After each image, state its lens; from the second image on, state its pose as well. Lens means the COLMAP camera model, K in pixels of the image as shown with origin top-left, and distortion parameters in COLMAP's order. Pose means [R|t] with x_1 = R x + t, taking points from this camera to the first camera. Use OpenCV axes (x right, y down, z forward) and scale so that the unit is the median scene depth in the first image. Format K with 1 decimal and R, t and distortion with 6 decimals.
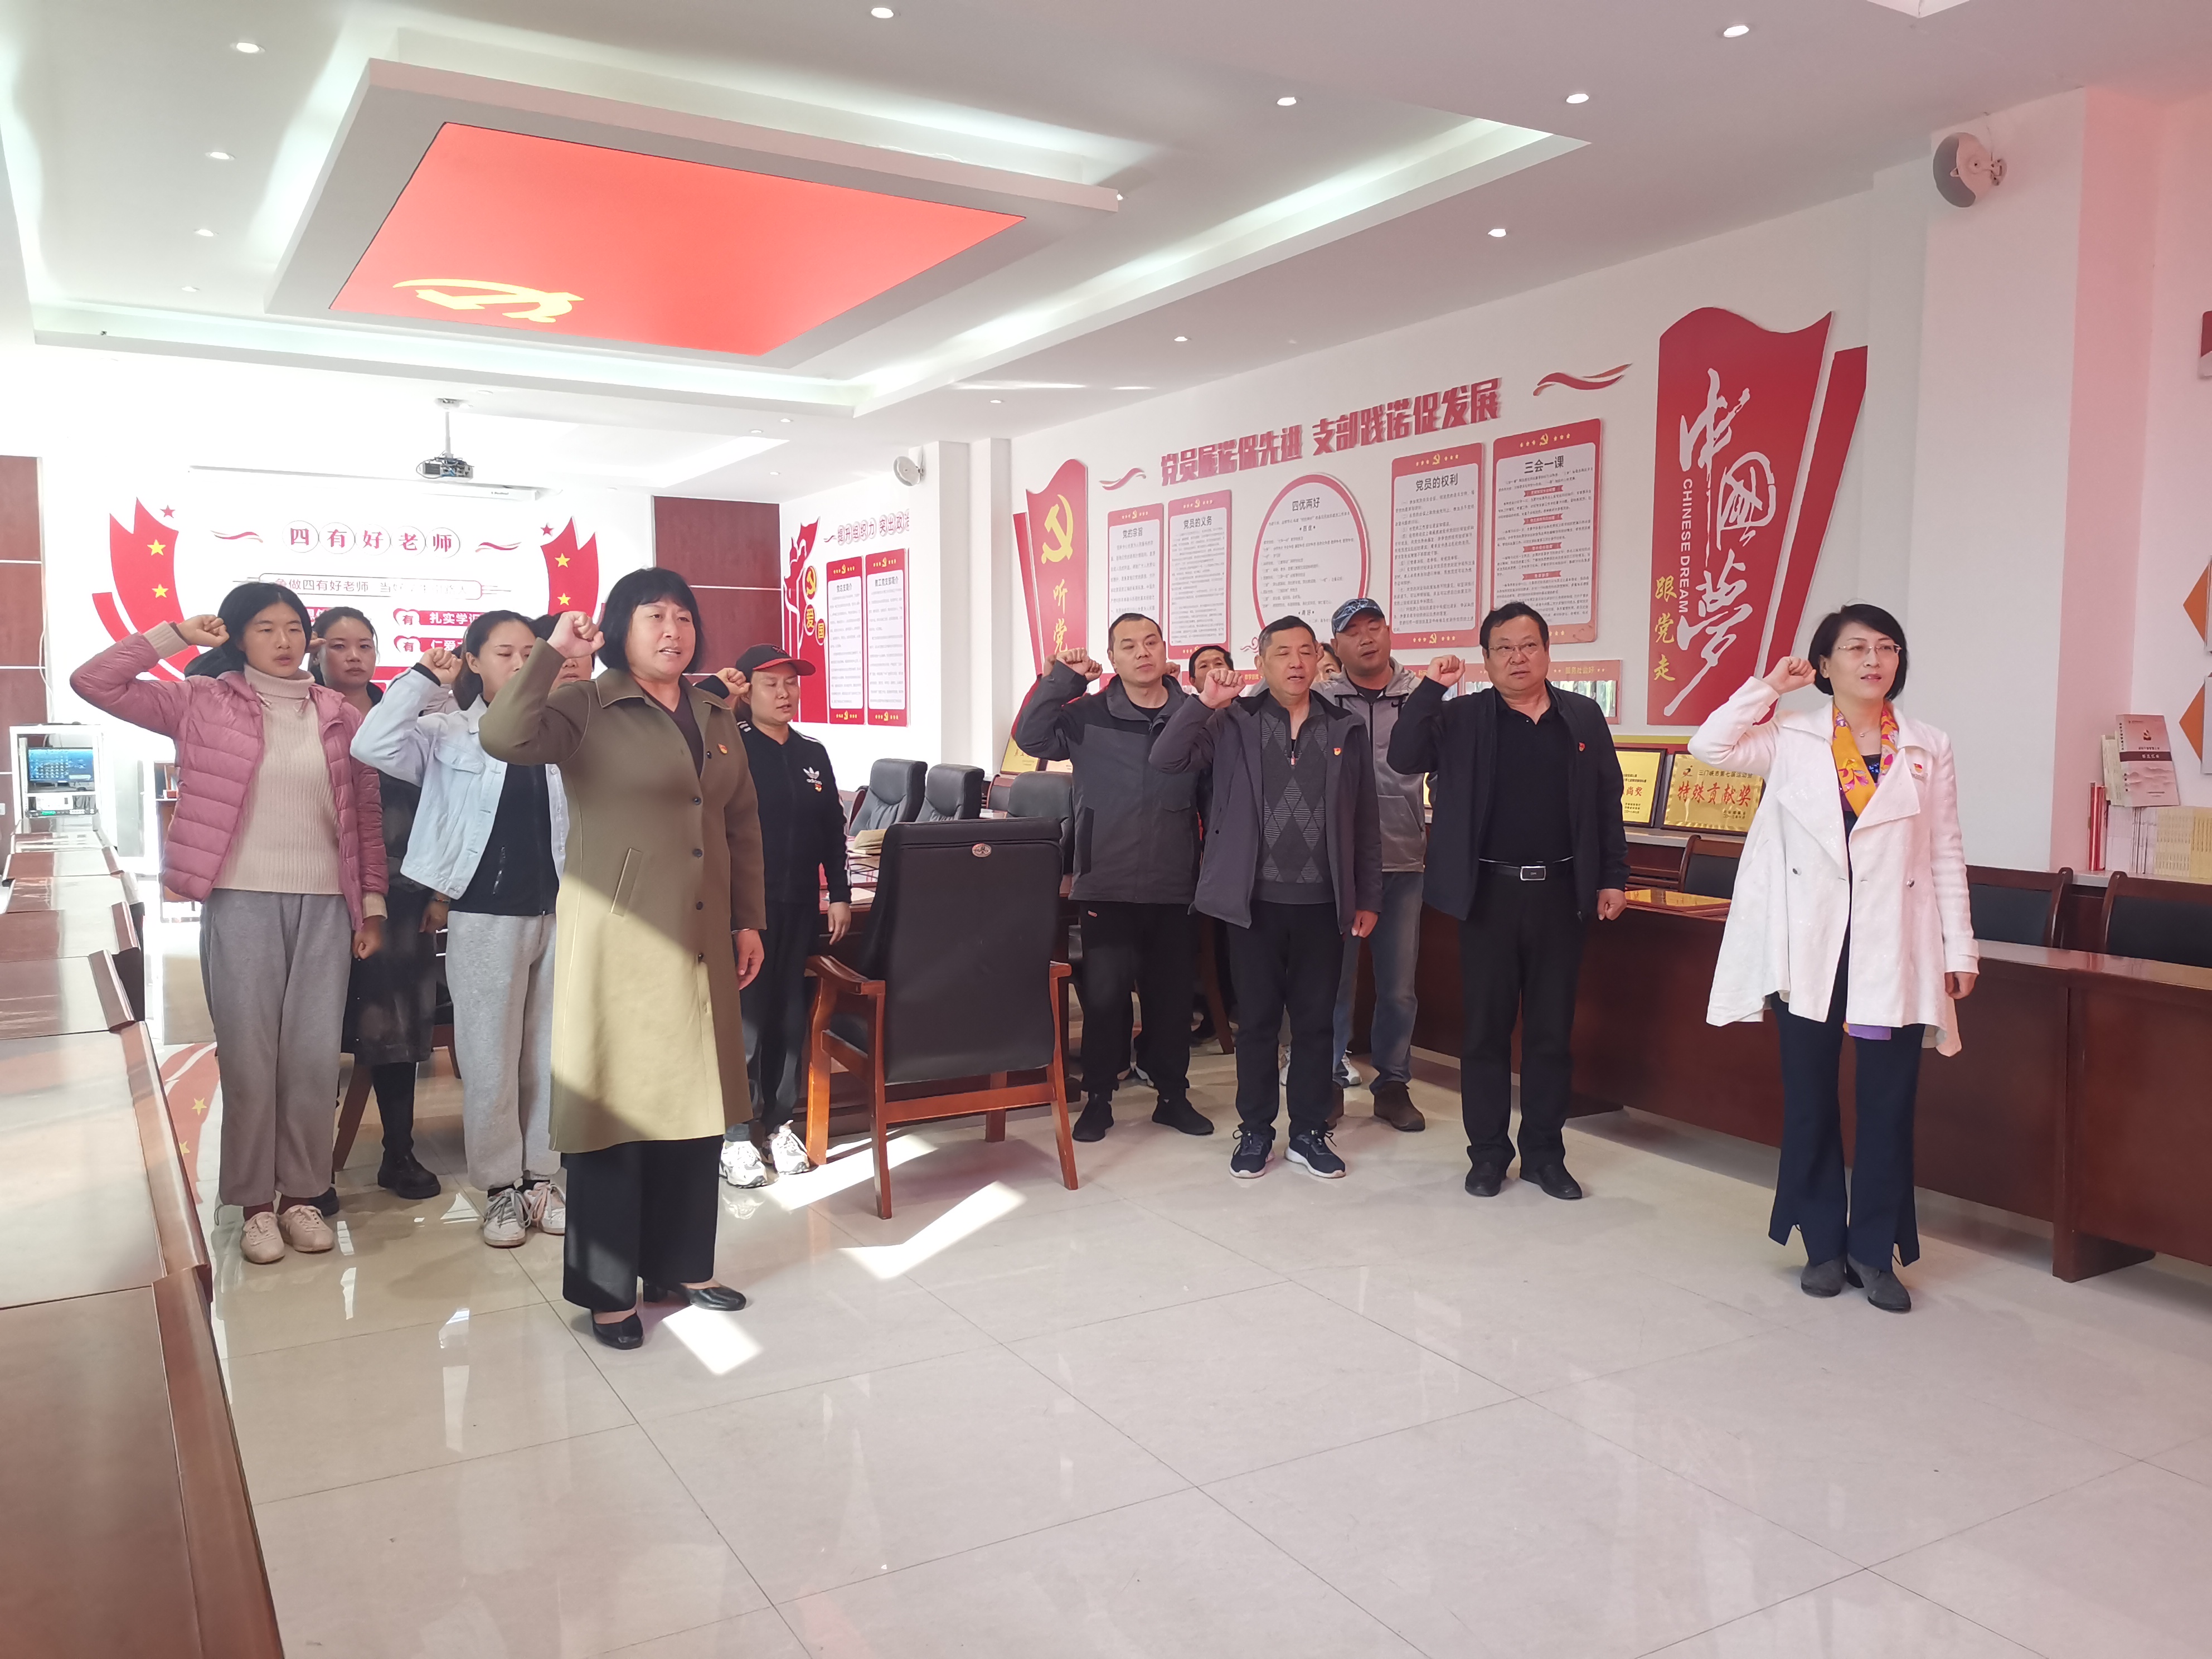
lens RADIAL K [[1746.2, 0, 1142.5], [0, 1746.2, 826.2], [0, 0, 1]] dist [0.072233, -0.083671]
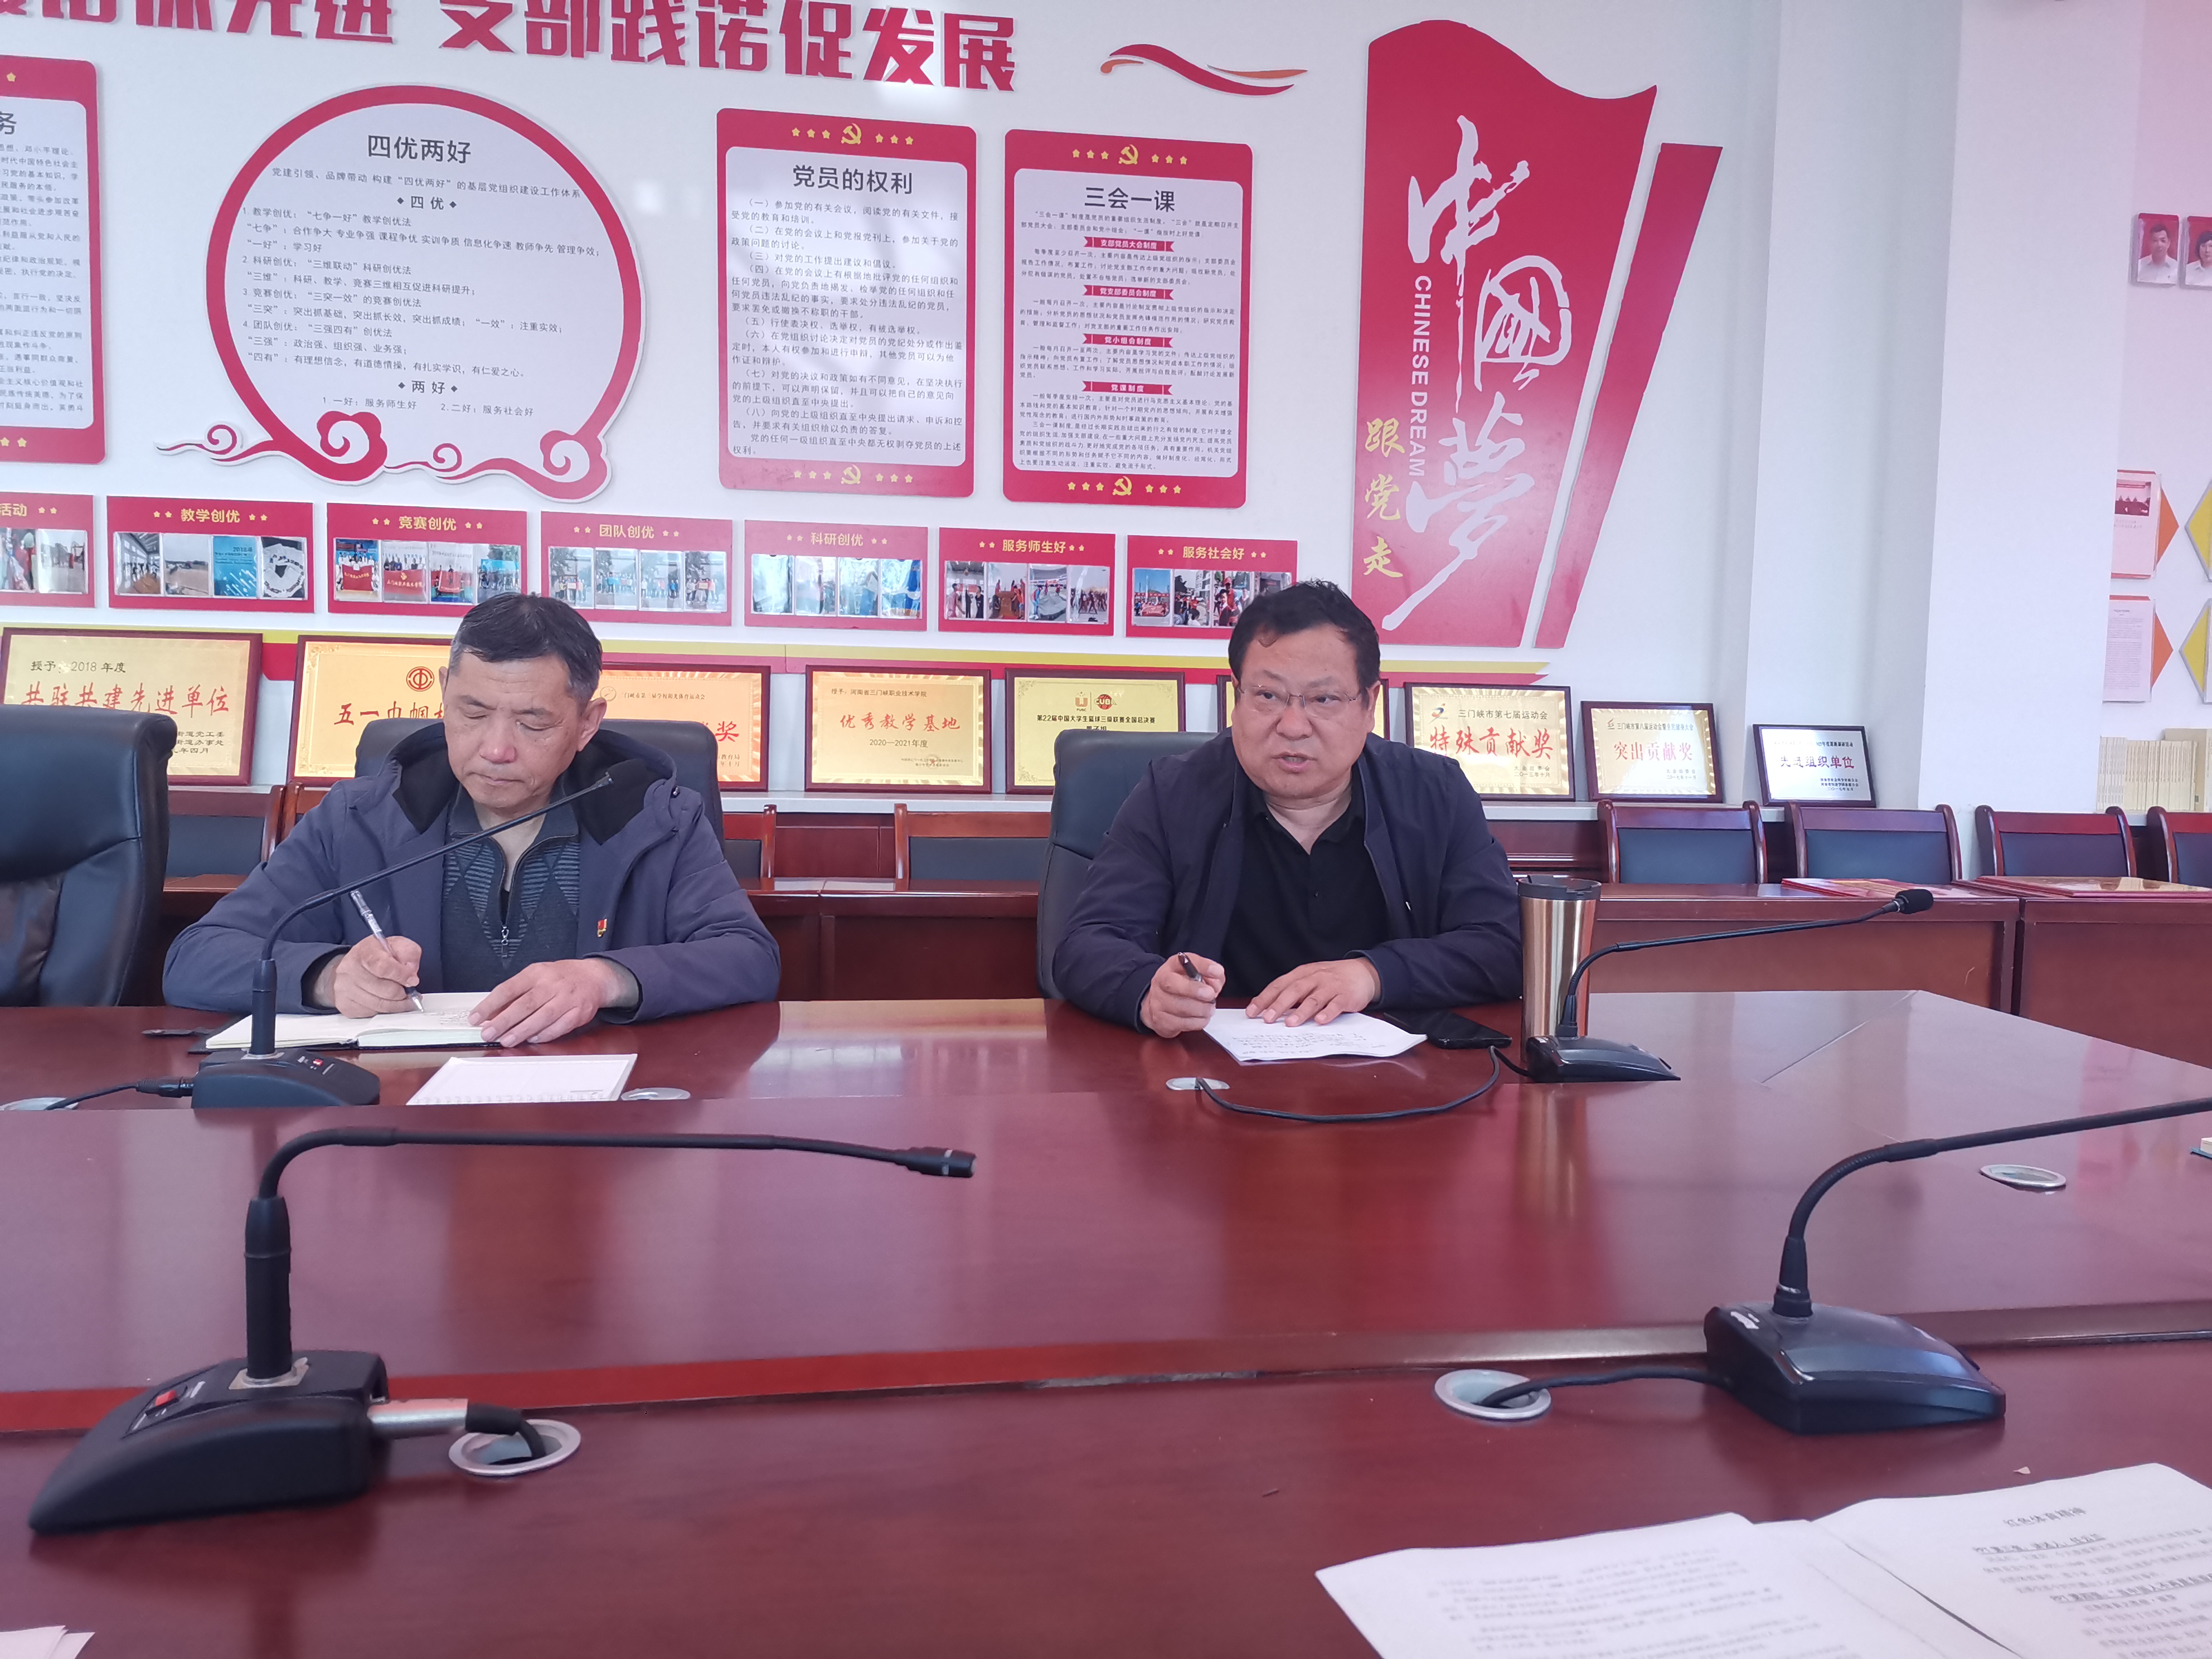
lens RADIAL K [[1746.2, 0, 1142.5], [0, 1746.2, 826.2], [0, 0, 1]] dist [0.072233, -0.083671]
pose [[0.368170, -0.086343, 0.925740, -0.365199], [0.044759, 0.996170, 0.075112, -0.042284], [-0.928680, 0.013781, 0.370625, 0.841080]]
